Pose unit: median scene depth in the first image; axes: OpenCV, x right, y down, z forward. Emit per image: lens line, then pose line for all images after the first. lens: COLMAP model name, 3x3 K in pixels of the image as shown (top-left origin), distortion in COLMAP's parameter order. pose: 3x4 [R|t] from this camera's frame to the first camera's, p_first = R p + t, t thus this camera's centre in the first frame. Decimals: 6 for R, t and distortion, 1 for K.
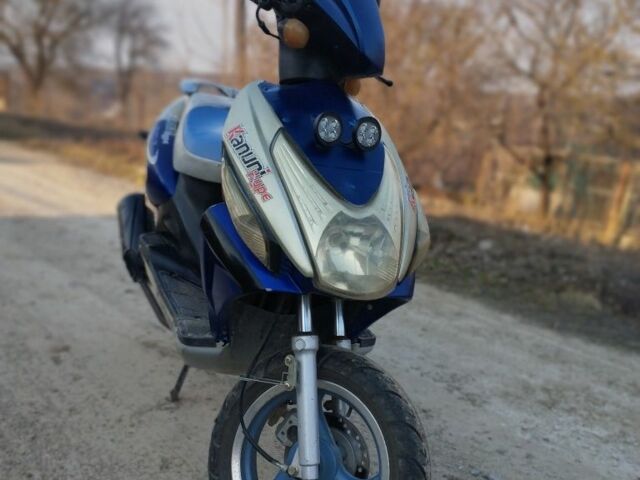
lens RADIAL K [[686.8, 0, 315.3], [0, 686.8, 236.7], [0, 0, 1]] dist [0.013188, 0.000000]
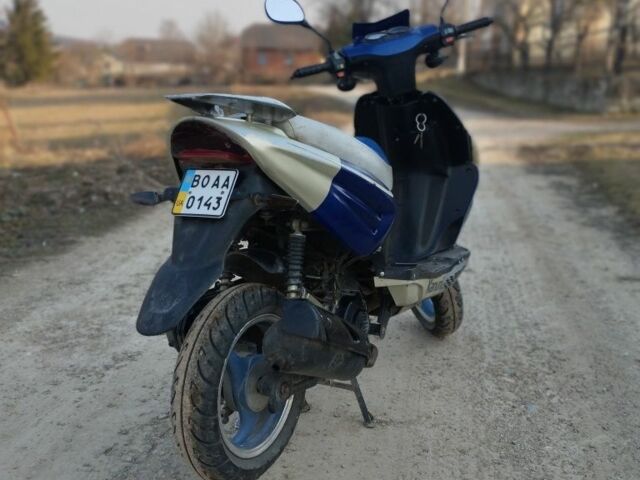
lens RADIAL K [[686.8, 0, 319.9], [0, 686.8, 240.3], [0, 0, 1]] dist [0.013188, 0.000000]
pose [[-0.633639, -0.292917, 0.716032, -0.733978], [0.076684, 0.897210, 0.434894, -0.400033], [-0.769819, 0.330474, -0.546046, 1.404035]]
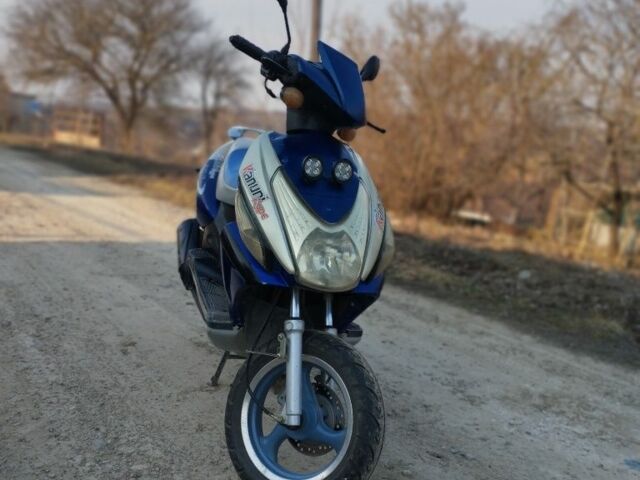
lens RADIAL K [[686.8, 0, 318.2], [0, 686.8, 239.2], [0, 0, 1]] dist [0.013188, 0.000000]
pose [[0.993500, 0.011758, -0.113227, 0.109797], [-0.017226, 0.998726, -0.047434, 0.029563], [0.112525, 0.049076, 0.992436, -0.202923]]
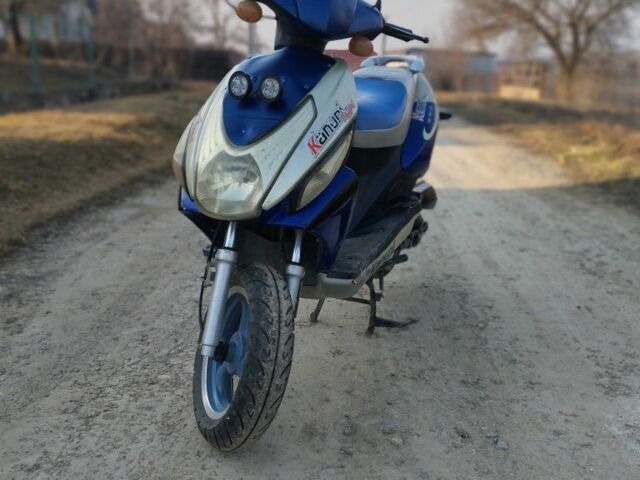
lens RADIAL K [[686.8, 0, 317.5], [0, 686.8, 246.7], [0, 0, 1]] dist [0.013188, 0.000000]
pose [[0.709398, 0.083166, -0.699885, 0.610457], [-0.062980, 0.996521, 0.054579, 0.034307], [0.701989, 0.005360, 0.712168, 0.120621]]
